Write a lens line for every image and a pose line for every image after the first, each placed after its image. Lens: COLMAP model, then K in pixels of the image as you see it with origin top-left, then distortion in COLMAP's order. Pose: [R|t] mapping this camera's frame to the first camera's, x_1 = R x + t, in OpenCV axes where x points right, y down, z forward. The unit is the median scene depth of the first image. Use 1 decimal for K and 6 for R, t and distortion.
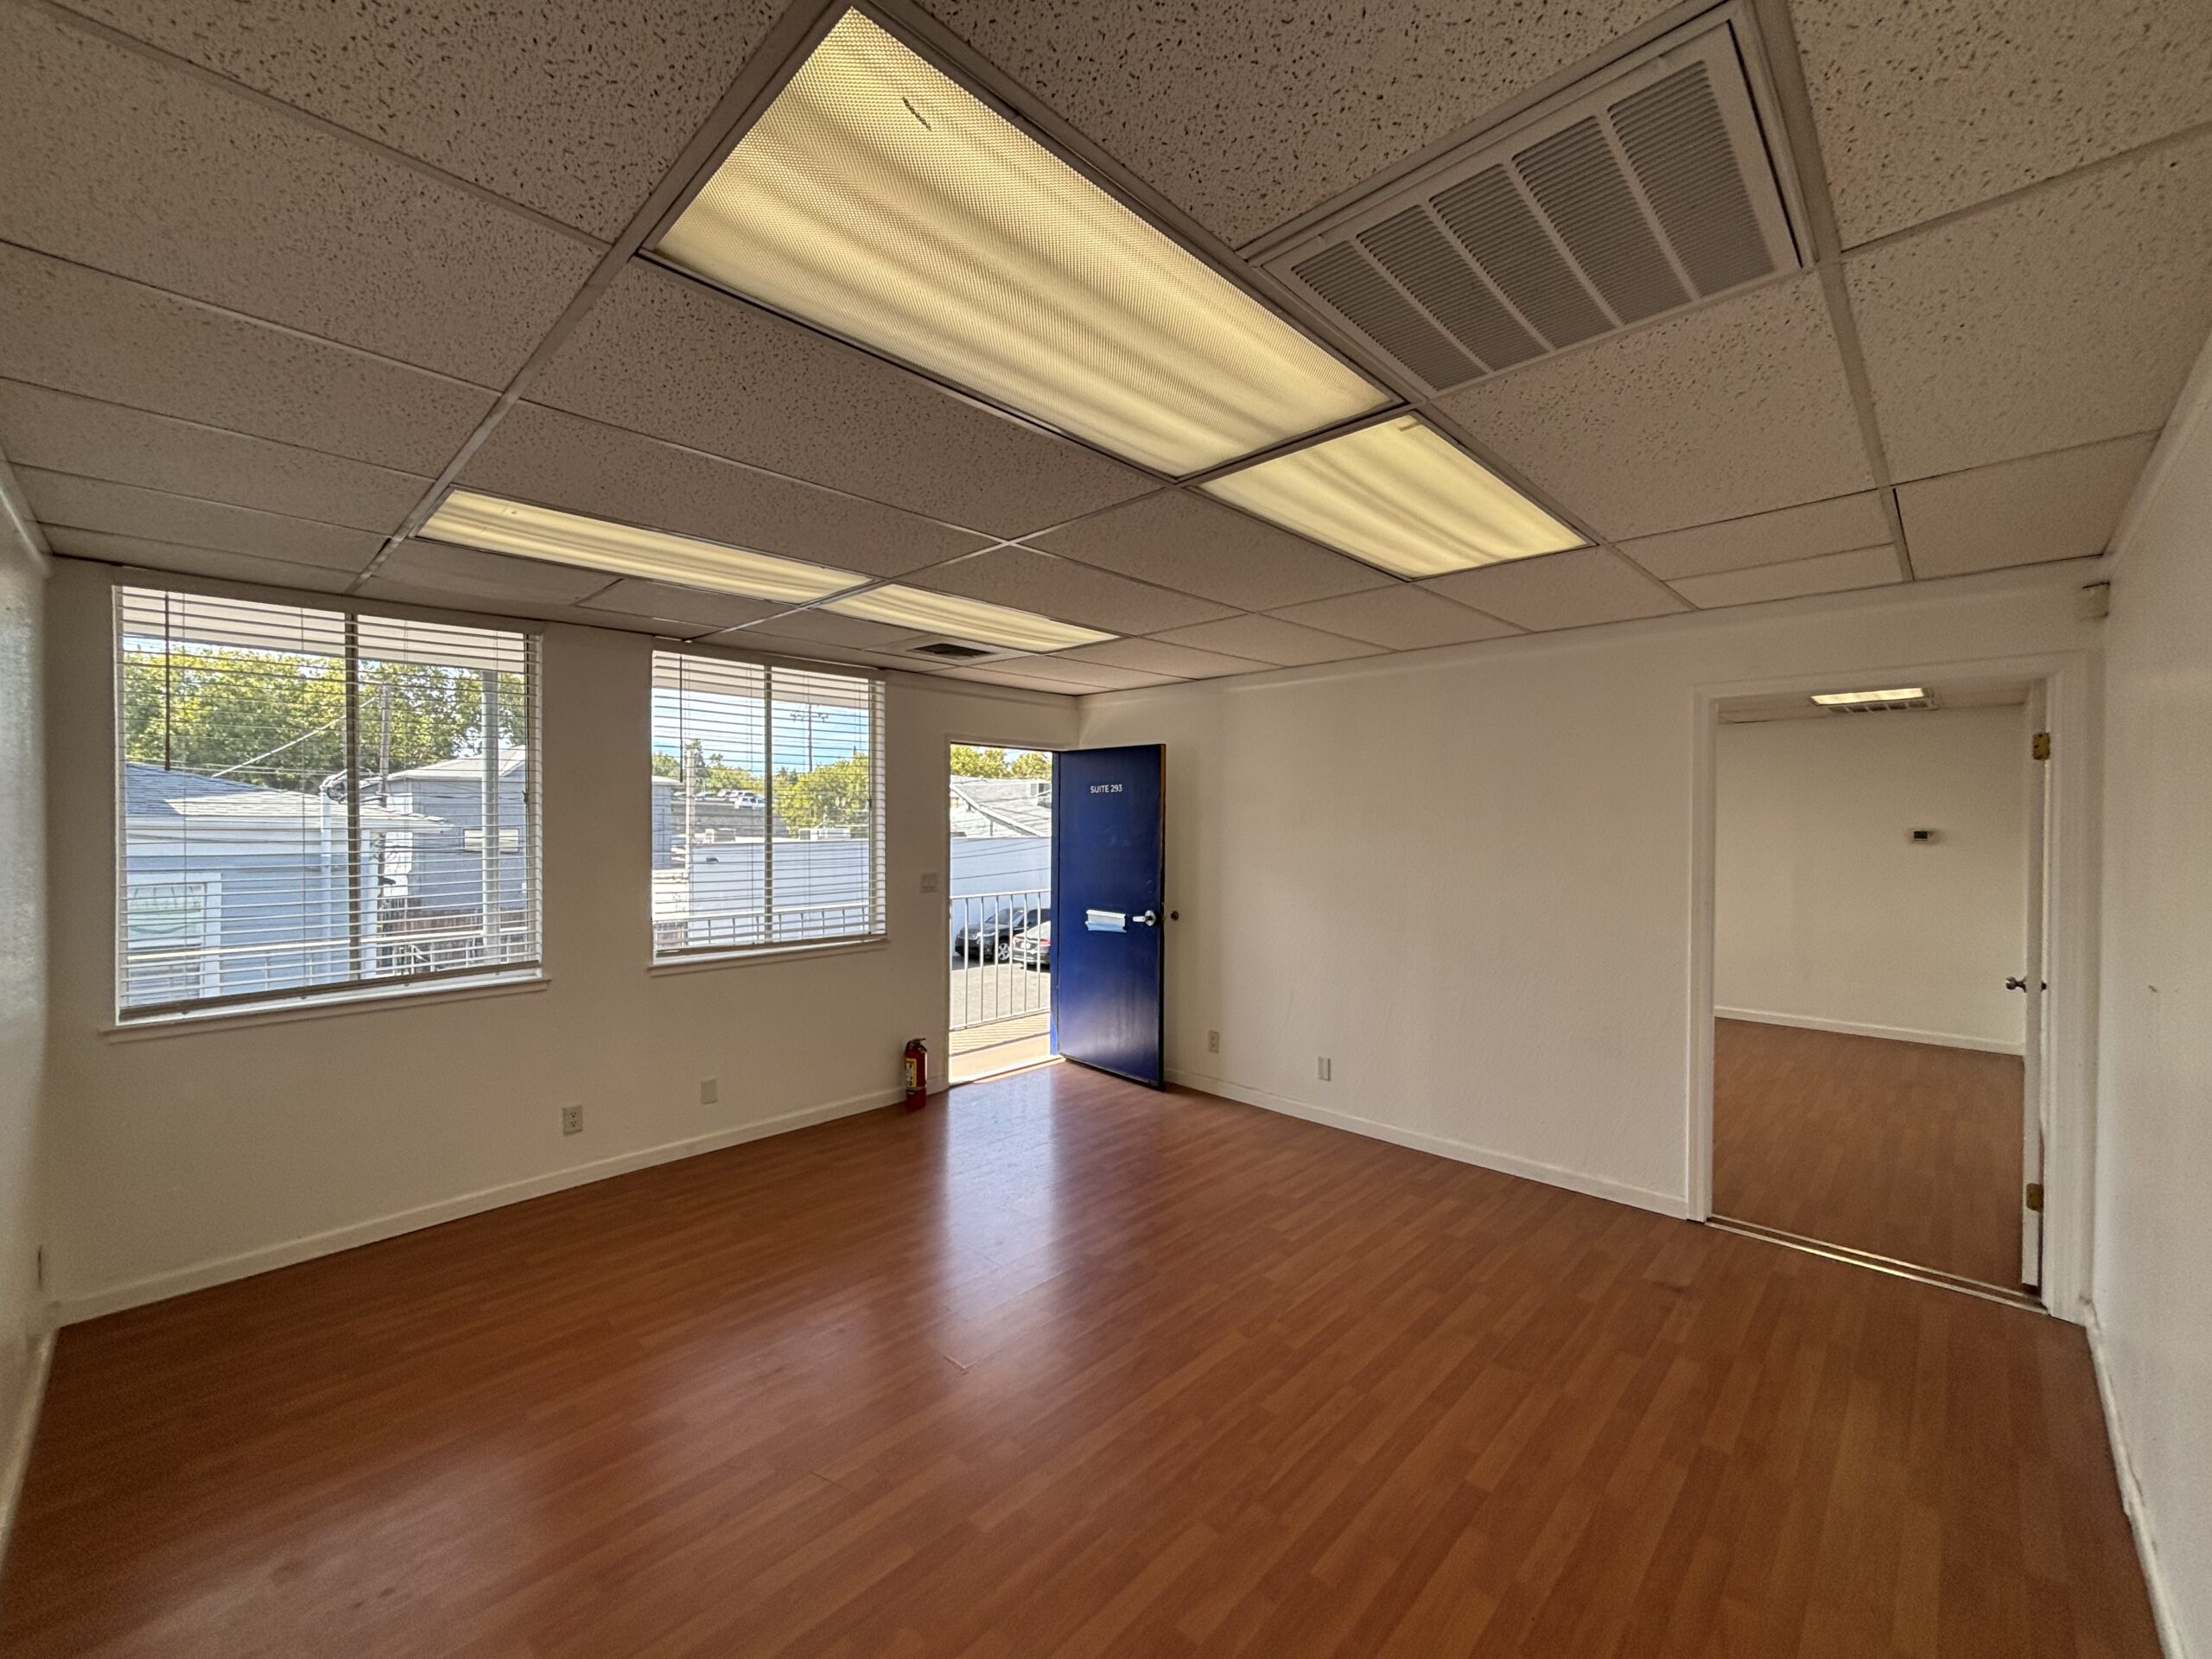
lens RADIAL K [[895.3, 0, 1113.0], [0, 895.3, 829.0], [0, 0, 1]] dist [-0.015773, -0.000127]
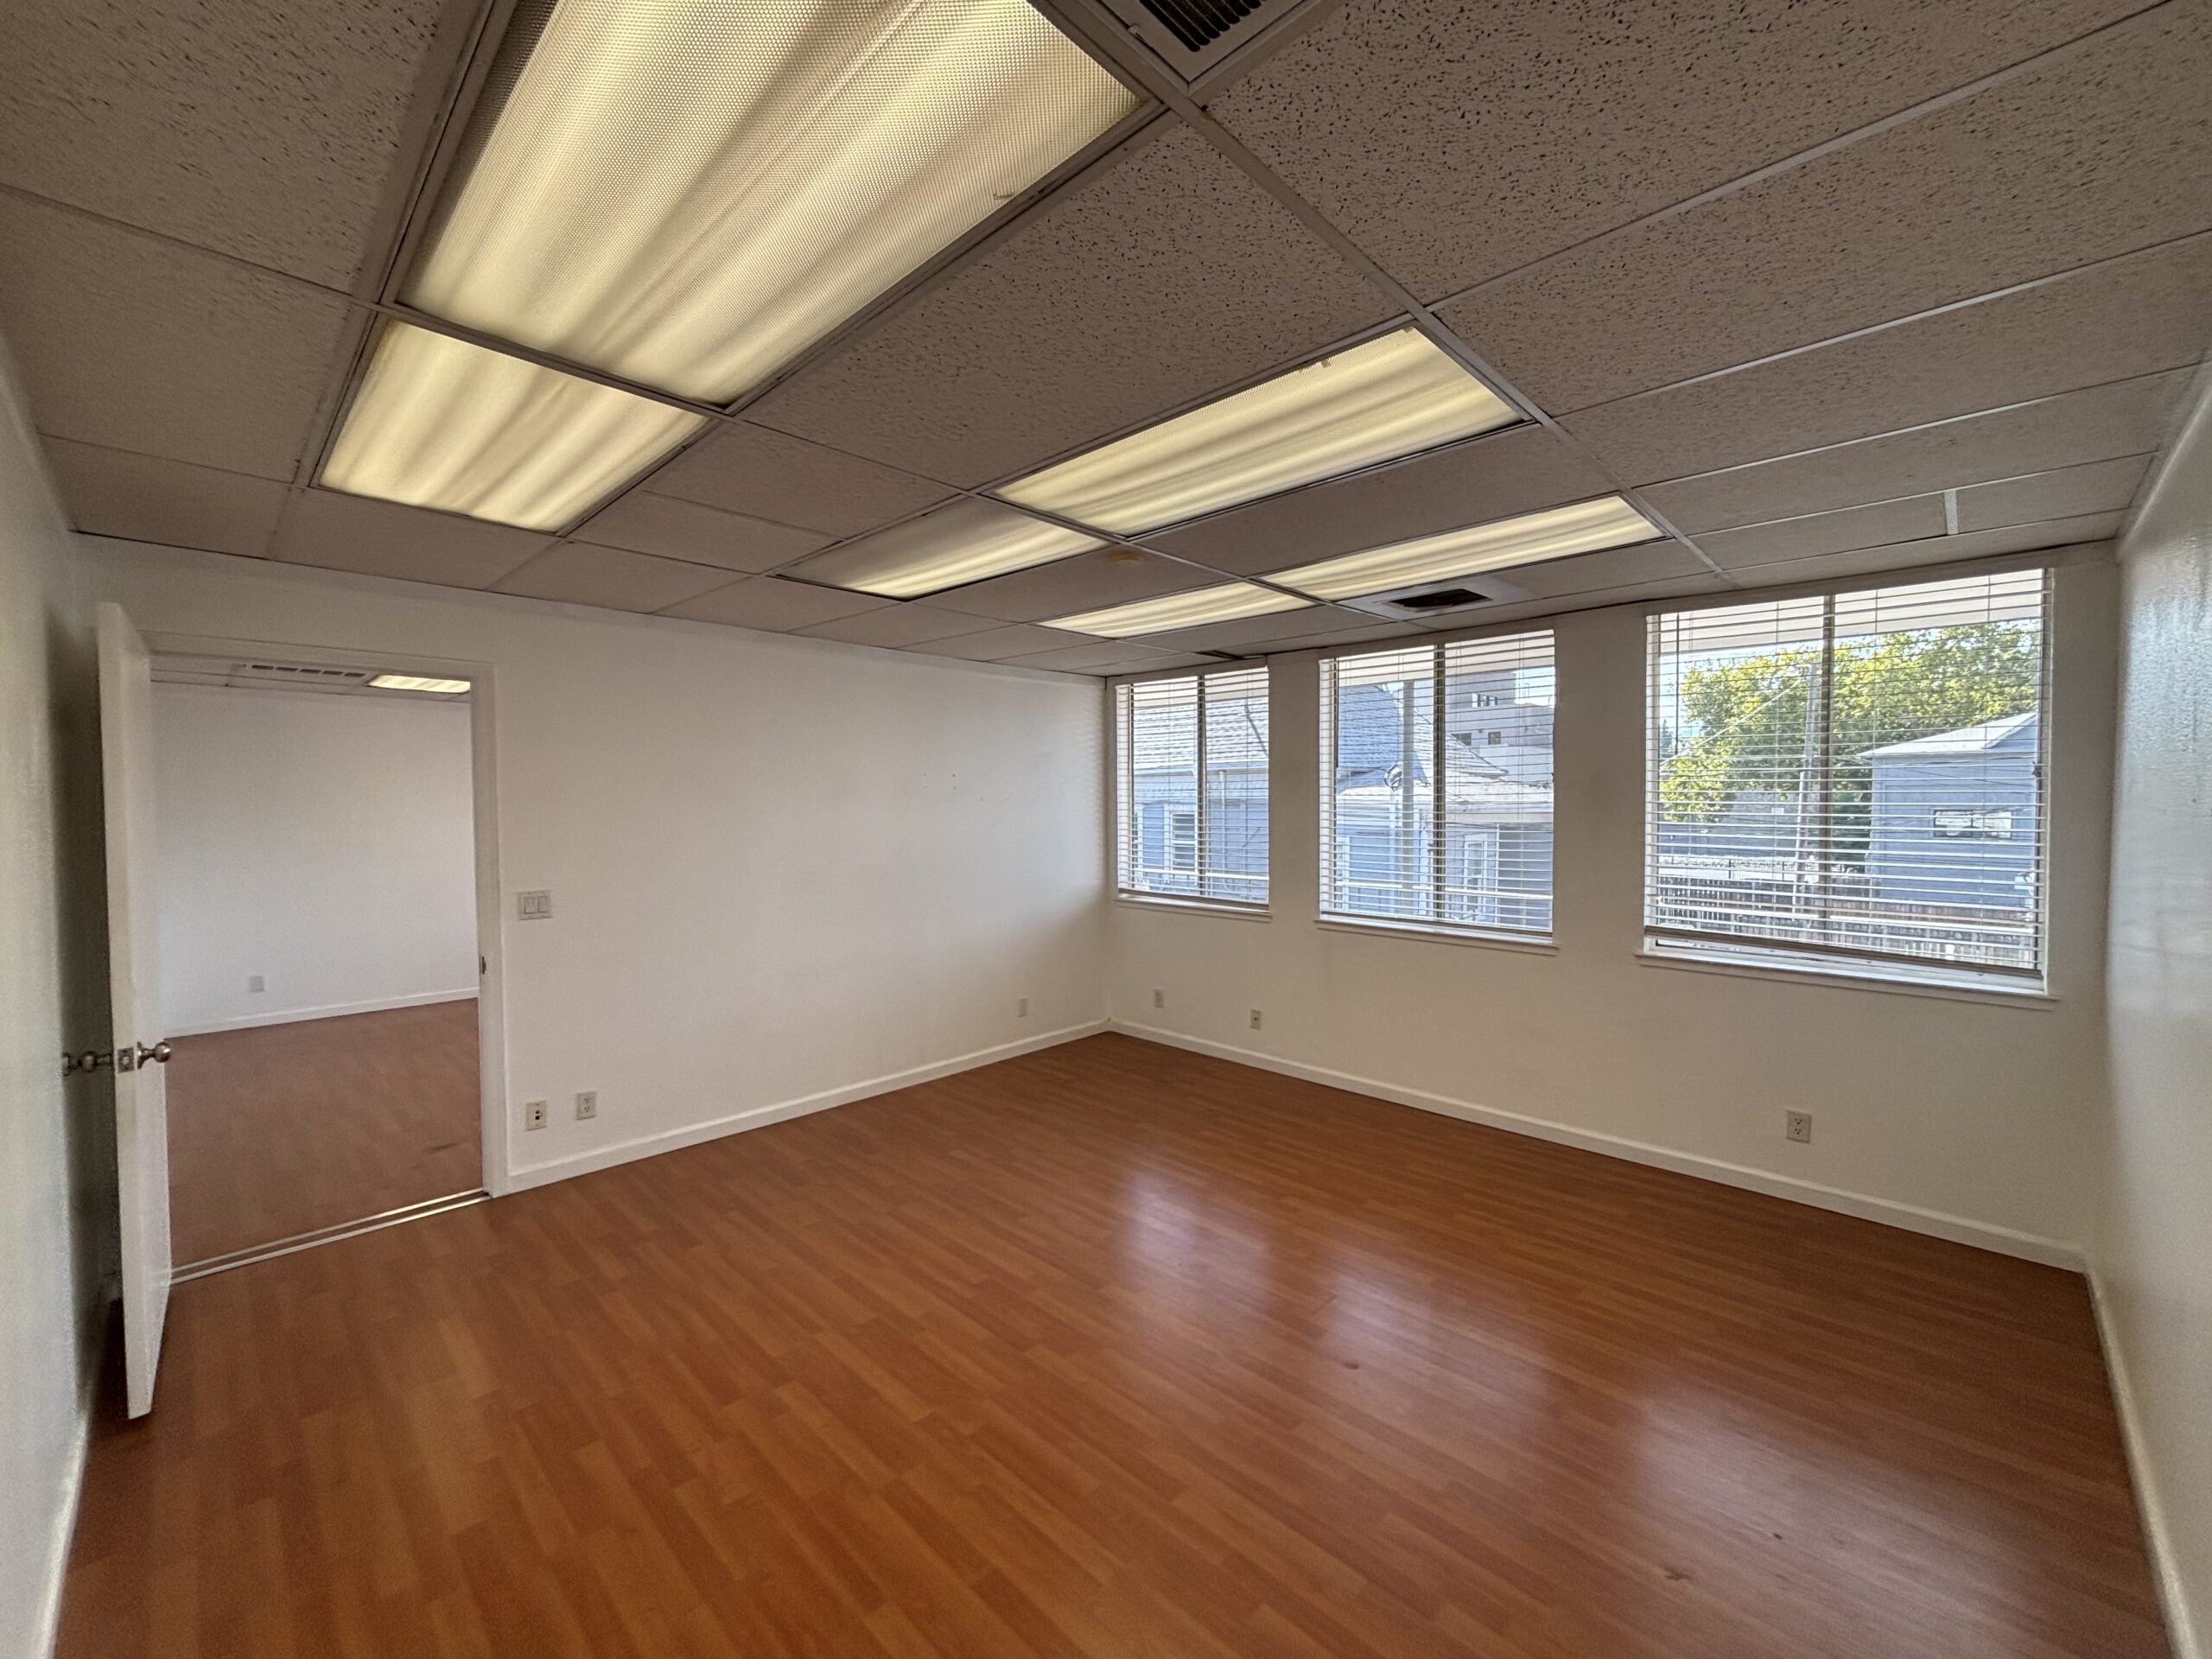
lens RADIAL K [[895.3, 0, 1112.6], [0, 895.3, 839.0], [0, 0, 1]] dist [-0.015773, -0.000127]
pose [[-0.000999, 0.044922, -0.998990, 0.447499], [-0.007460, 0.998962, 0.044928, -0.005907], [0.999972, 0.007497, -0.000663, 0.460067]]
